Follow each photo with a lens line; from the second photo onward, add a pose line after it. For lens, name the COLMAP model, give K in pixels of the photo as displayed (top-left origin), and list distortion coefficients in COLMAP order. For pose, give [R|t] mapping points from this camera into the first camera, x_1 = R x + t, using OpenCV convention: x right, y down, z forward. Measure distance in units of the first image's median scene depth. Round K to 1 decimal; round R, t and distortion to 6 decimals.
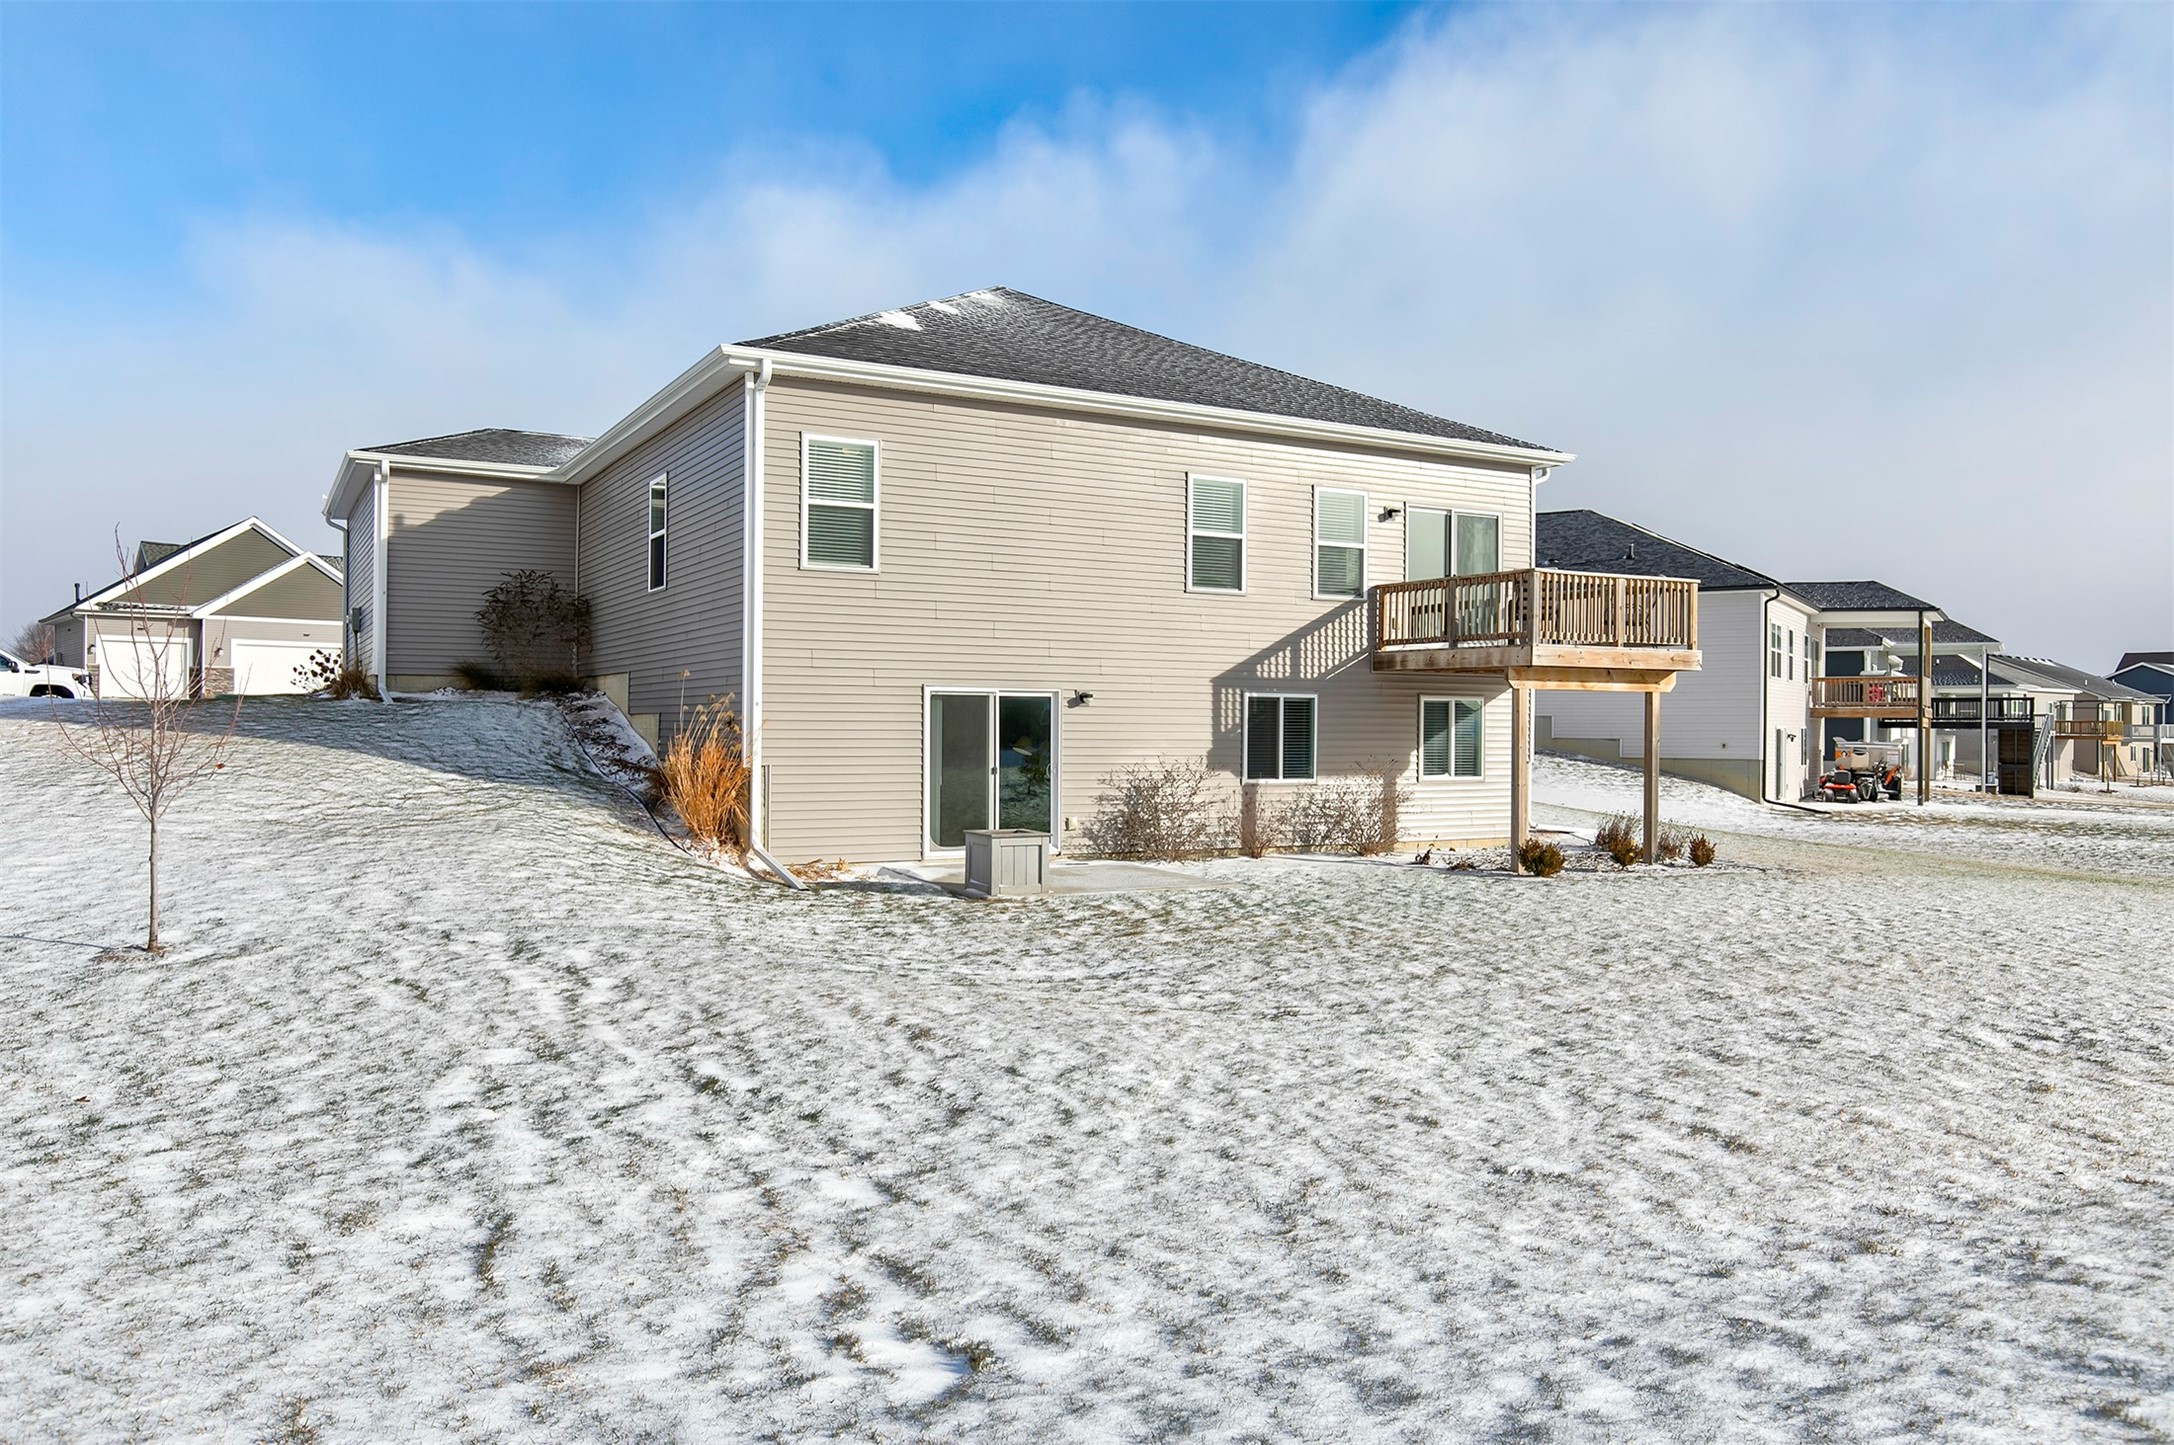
lens RADIAL K [[1565.2, 0, 1093.5], [0, 1565.2, 727.1], [0, 0, 1]] dist [0.009212, 0.000971]
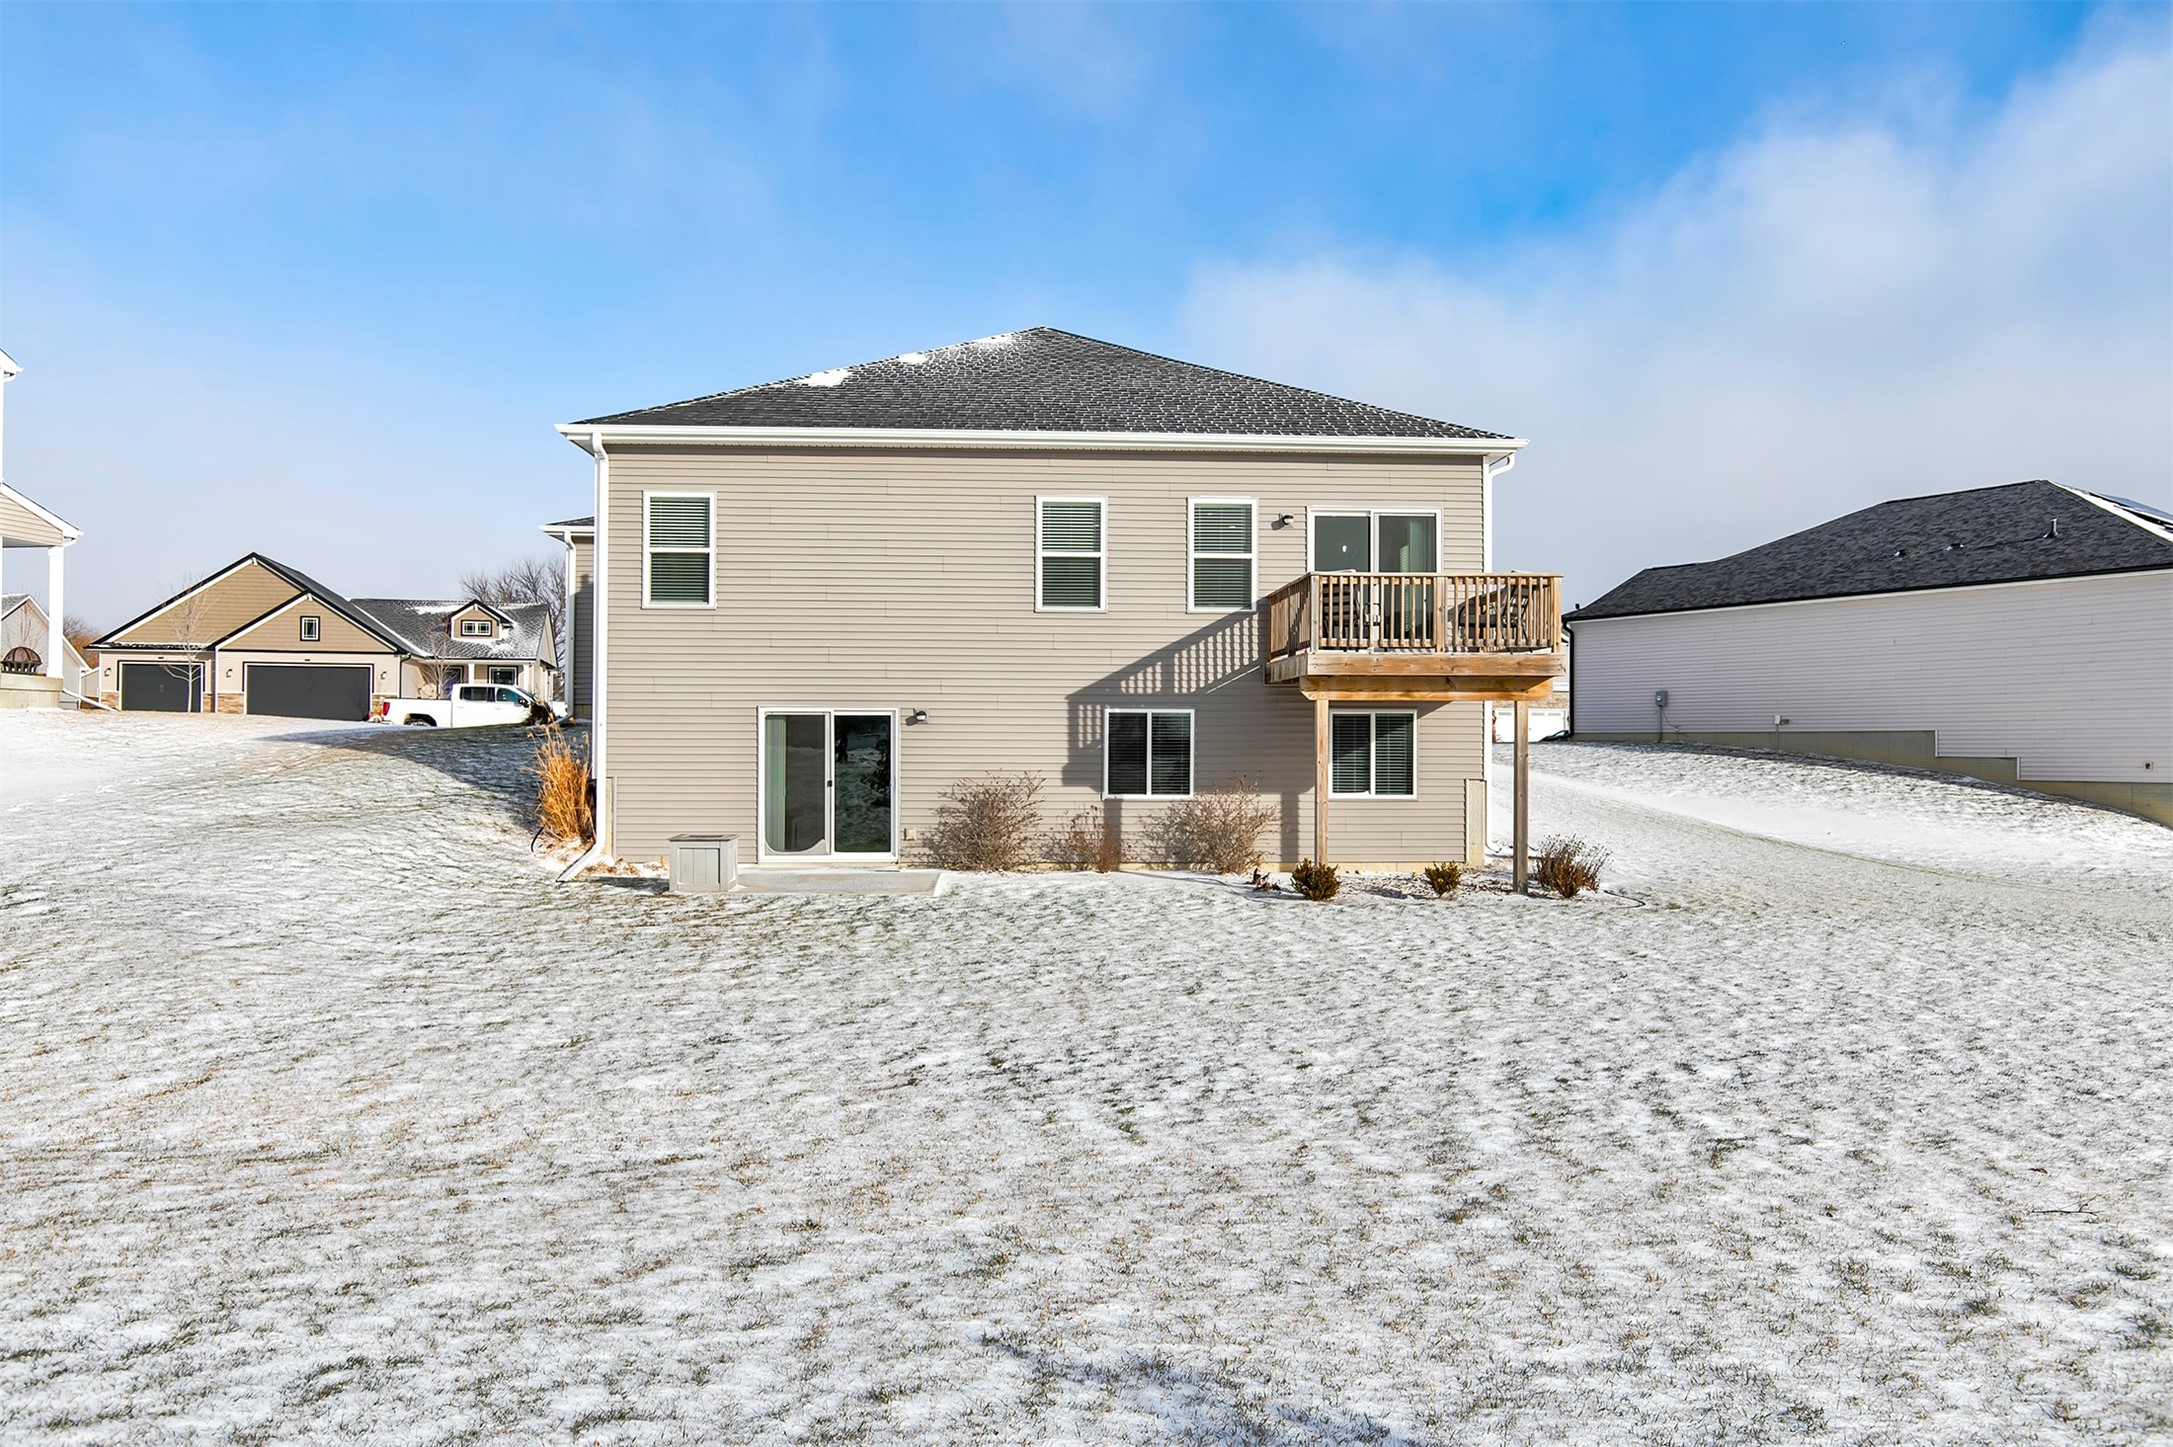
lens RADIAL K [[1564.5, 0, 1096.0], [0, 1564.5, 723.1], [0, 0, 1]] dist [0.009212, 0.000971]
pose [[0.896880, -0.010368, -0.442152, 0.542964], [0.003213, 0.999852, -0.016928, 0.004537], [0.442262, 0.013761, 0.896780, 0.091678]]
